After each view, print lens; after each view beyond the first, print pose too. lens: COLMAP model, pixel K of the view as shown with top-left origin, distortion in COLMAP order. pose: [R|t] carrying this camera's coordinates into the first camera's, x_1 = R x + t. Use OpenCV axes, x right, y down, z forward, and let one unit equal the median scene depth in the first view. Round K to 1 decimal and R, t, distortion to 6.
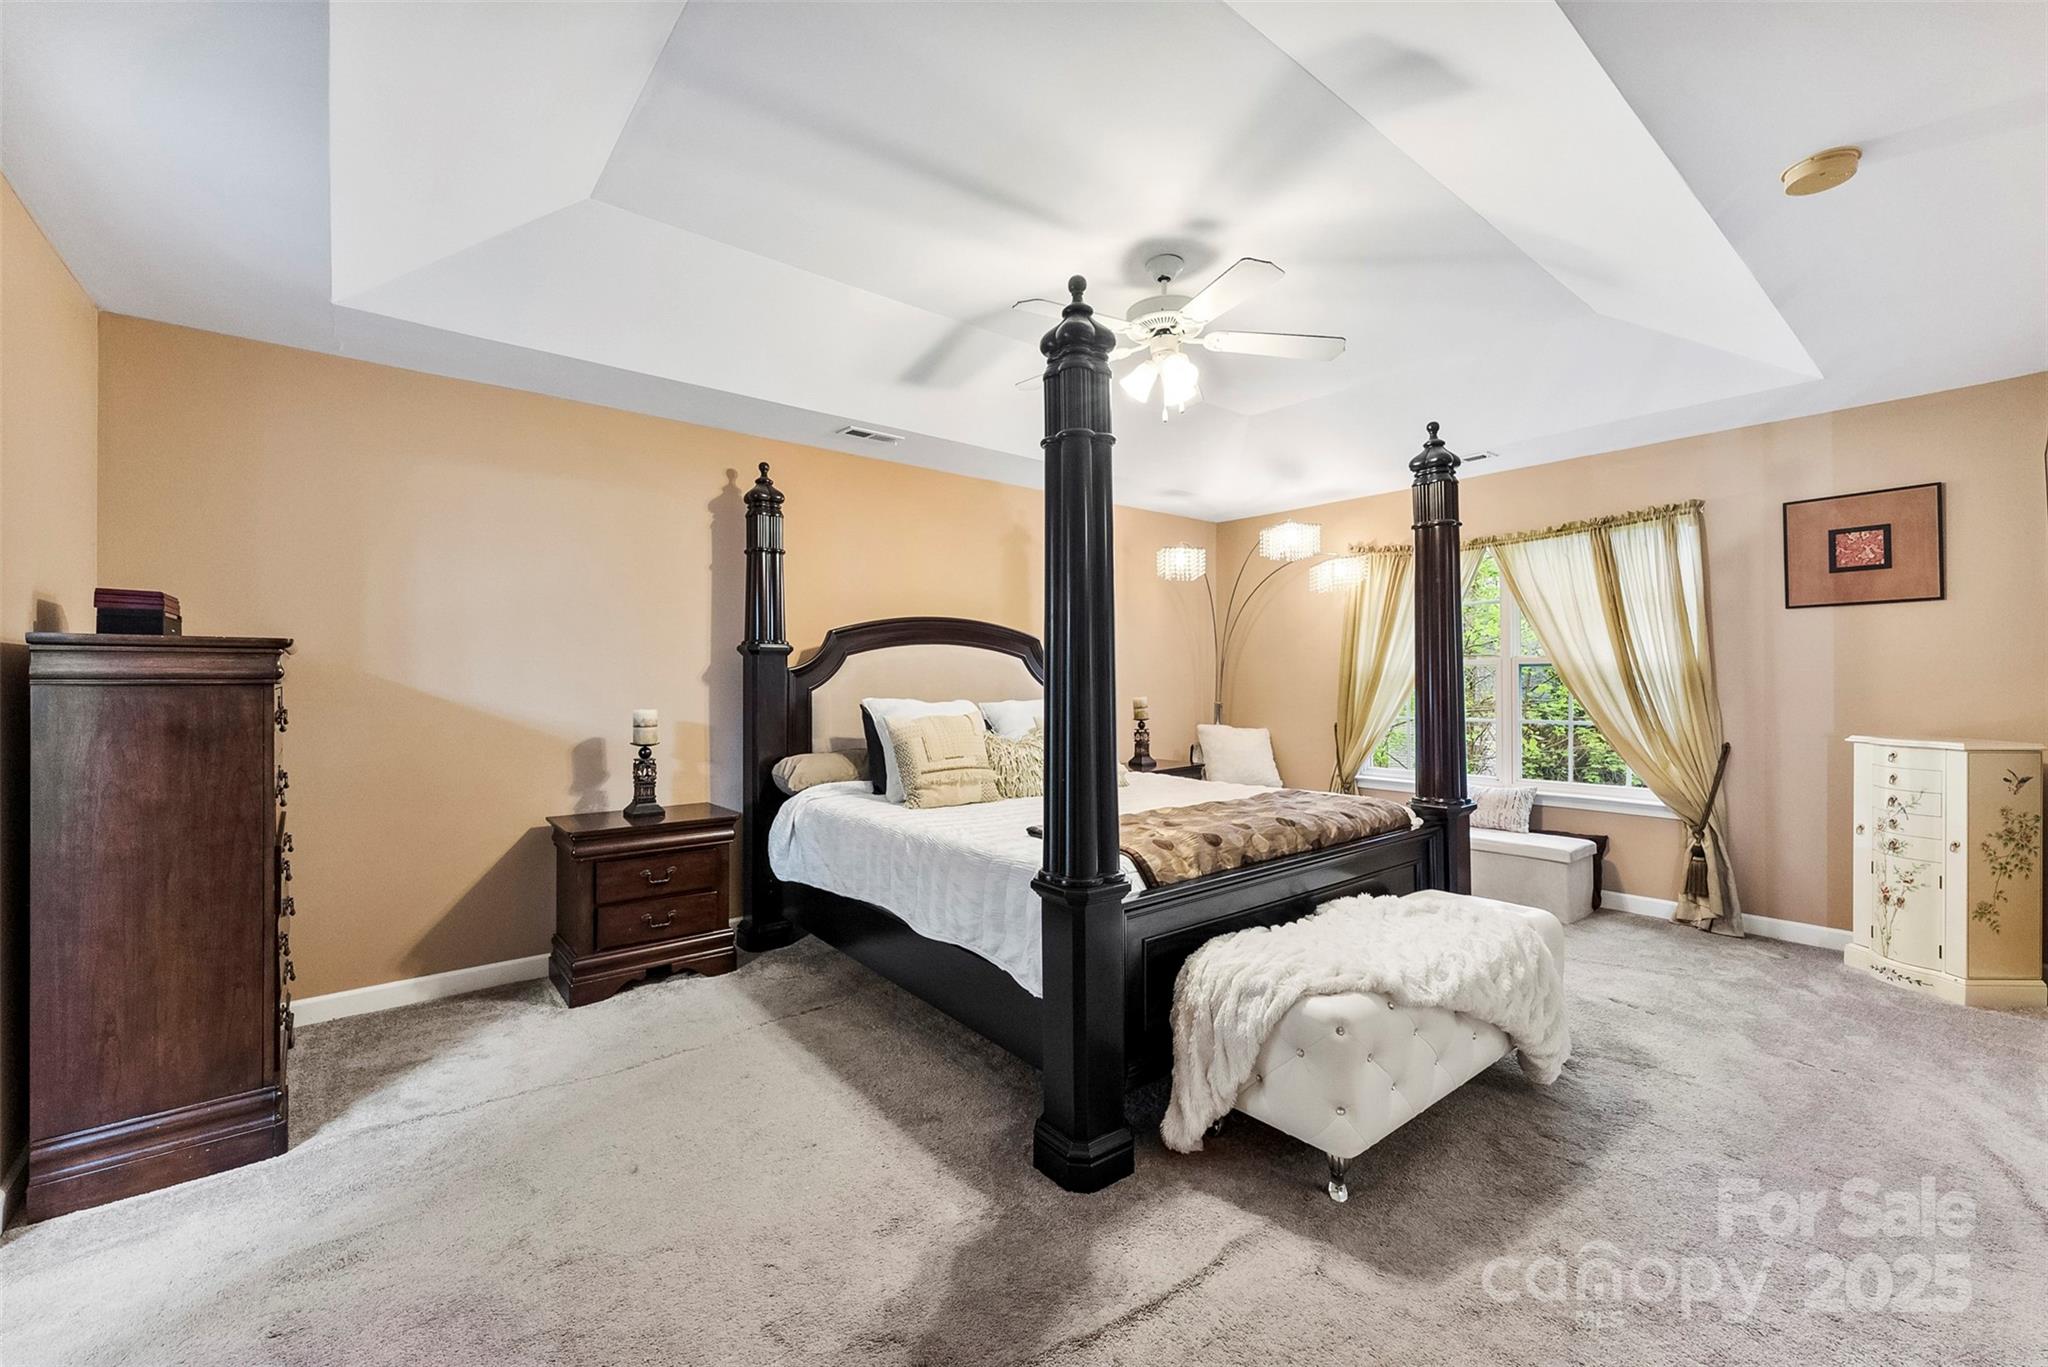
lens RADIAL K [[834.6, 0, 1018.3], [0, 834.6, 679.7], [0, 0, 1]] dist [-0.007362, 0.000121]
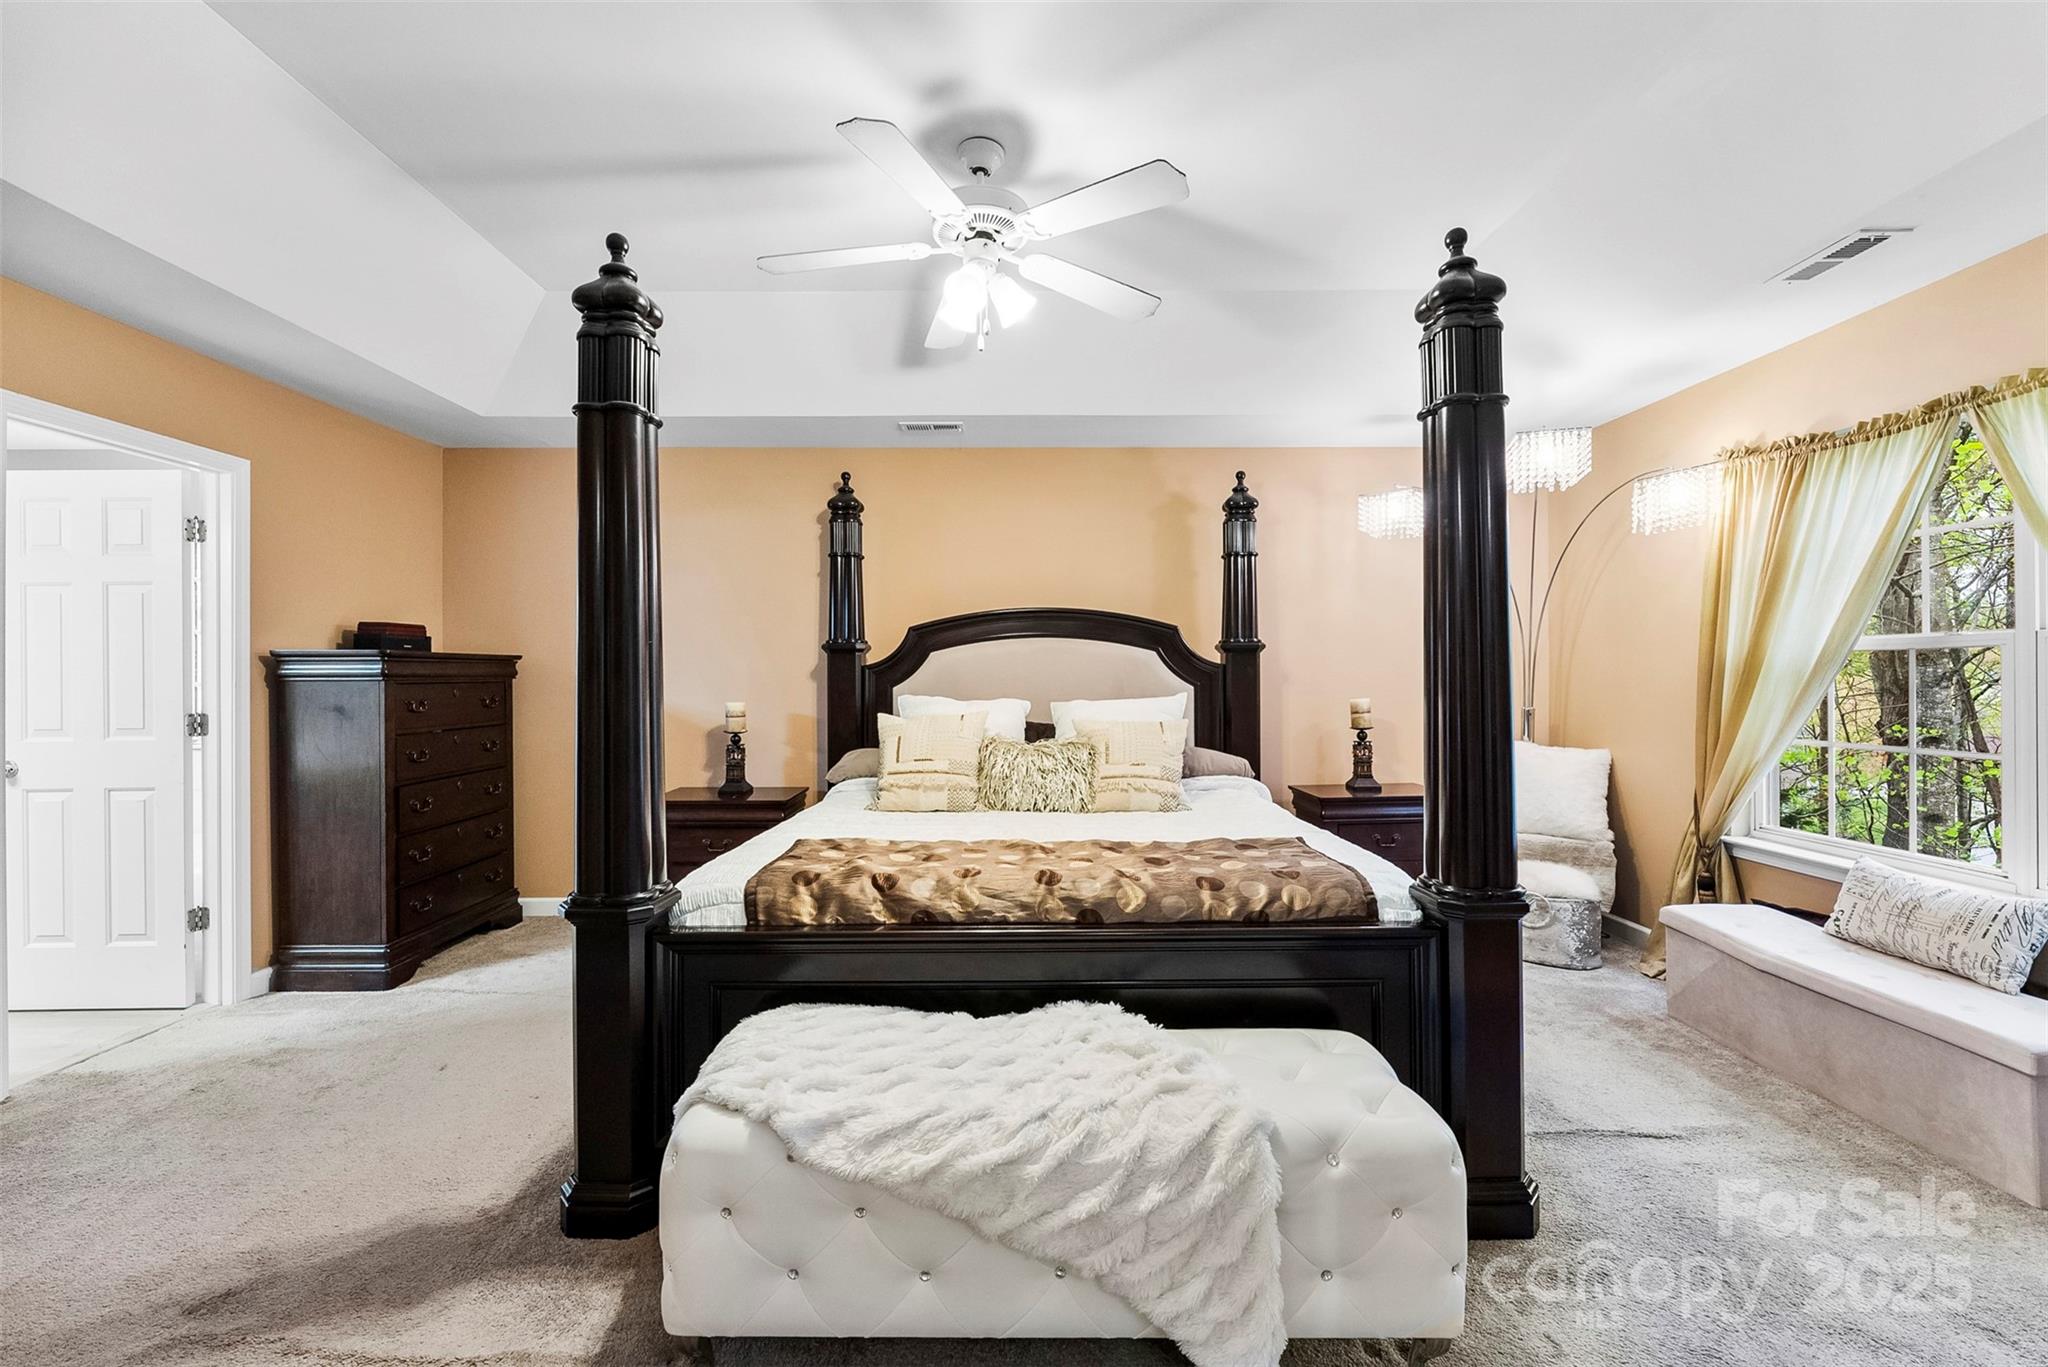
lens RADIAL K [[834.6, 0, 1020.3], [0, 834.6, 680.4], [0, 0, 1]] dist [-0.007362, 0.000121]
pose [[0.776202, 0.003510, -0.630475, 0.541723], [0.001532, 0.999971, 0.007453, -0.002215], [0.630483, -0.006751, 0.776174, 0.312788]]
